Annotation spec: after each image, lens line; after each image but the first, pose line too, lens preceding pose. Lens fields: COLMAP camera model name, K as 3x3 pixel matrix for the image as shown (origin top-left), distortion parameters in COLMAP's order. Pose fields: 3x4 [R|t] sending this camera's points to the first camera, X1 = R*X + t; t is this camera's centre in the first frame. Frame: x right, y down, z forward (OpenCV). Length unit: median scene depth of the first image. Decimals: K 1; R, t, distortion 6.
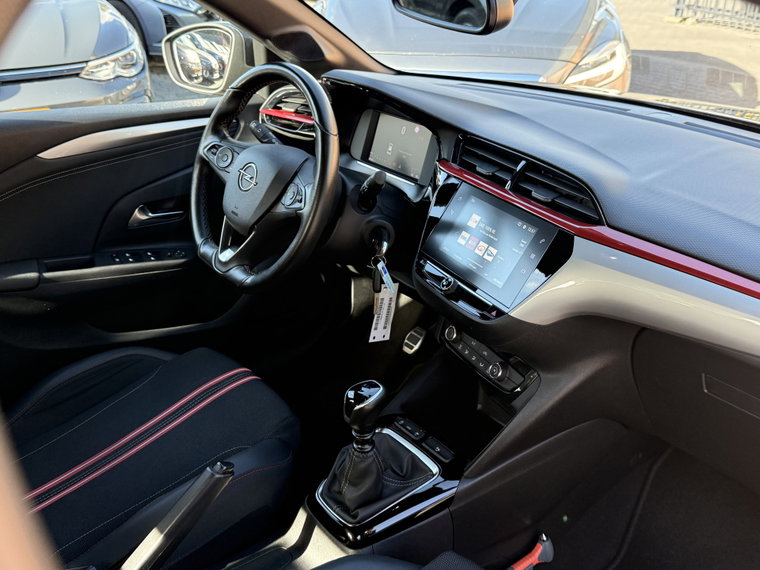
lens RADIAL K [[759.1, 0, 378.9], [0, 759.1, 283.7], [0, 0, 1]] dist [0.094592, 0.000000]
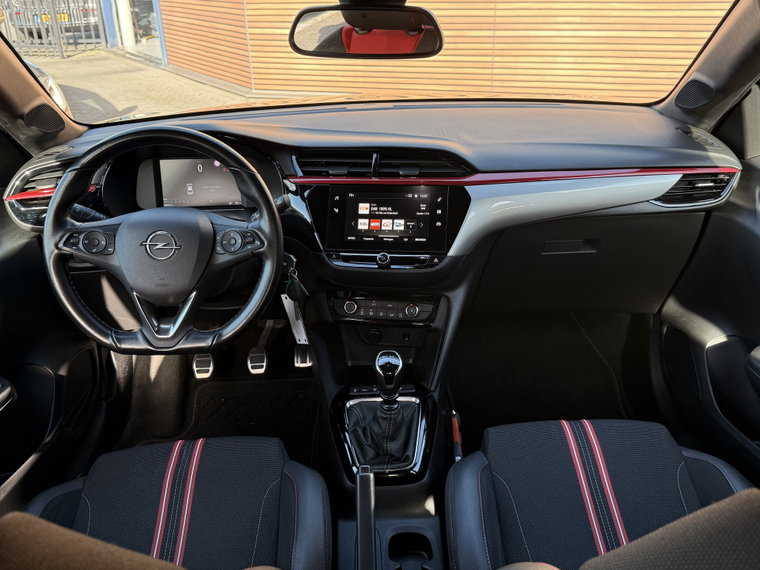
lens RADIAL K [[711.6, 0, 392.1], [0, 711.6, 287.4], [0, 0, 1]] dist [0.044105, 0.000000]
pose [[0.582378, -0.380825, 0.718198, -0.684921], [0.380049, 0.908534, 0.173574, -0.138605], [-0.718609, 0.171865, 0.673843, 0.178178]]
